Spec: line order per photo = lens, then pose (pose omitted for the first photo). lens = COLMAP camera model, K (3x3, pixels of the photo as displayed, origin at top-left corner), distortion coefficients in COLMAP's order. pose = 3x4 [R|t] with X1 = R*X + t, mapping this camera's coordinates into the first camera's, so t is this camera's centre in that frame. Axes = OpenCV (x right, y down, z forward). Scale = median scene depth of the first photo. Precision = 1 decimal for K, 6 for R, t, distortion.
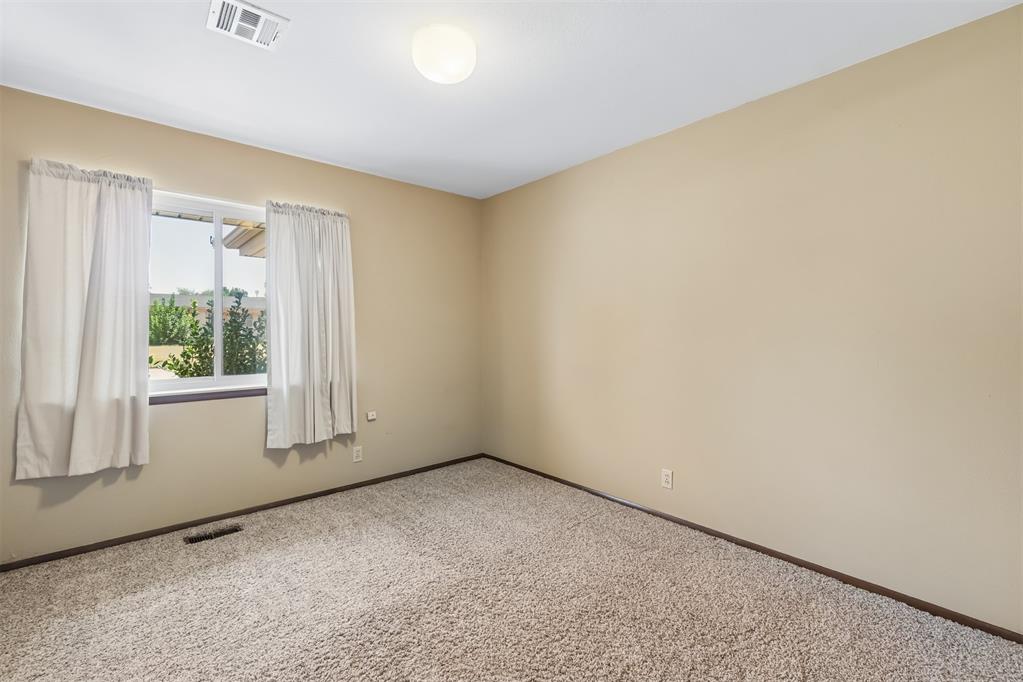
lens RADIAL K [[443.4, 0, 511.4], [0, 443.4, 334.5], [0, 0, 1]] dist [0.000376, 0.000029]
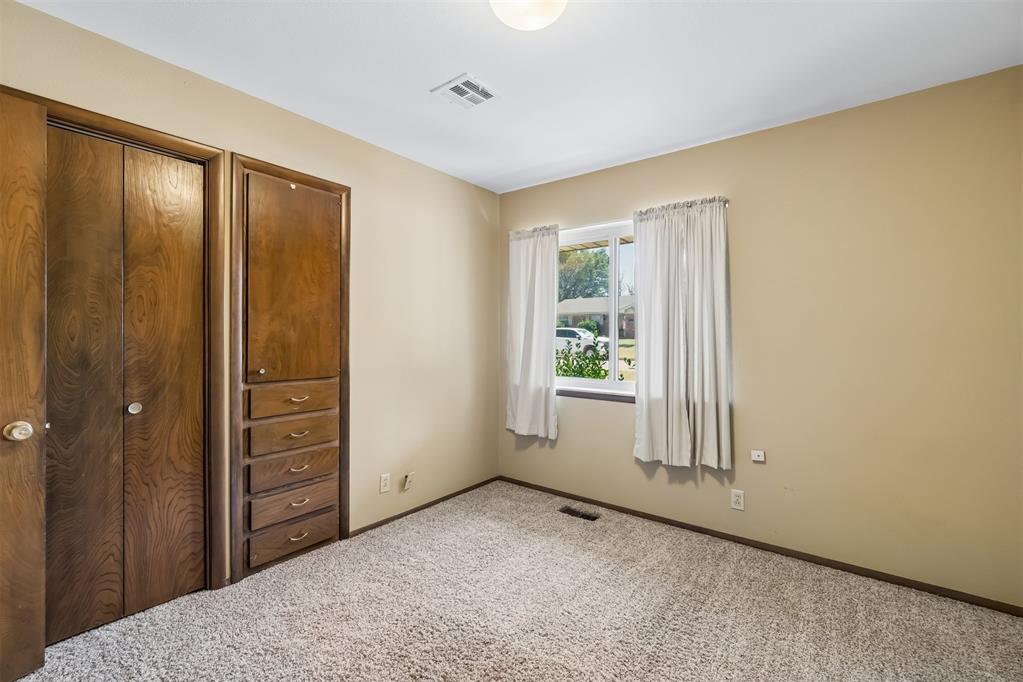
lens RADIAL K [[443.4, 0, 511.3], [0, 443.4, 339.0], [0, 0, 1]] dist [0.000376, 0.000029]
pose [[0.190242, 0.009957, -0.981687, 0.395374], [-0.012026, 0.999897, 0.007811, -0.015444], [0.981663, 0.010320, 0.190343, 0.536323]]
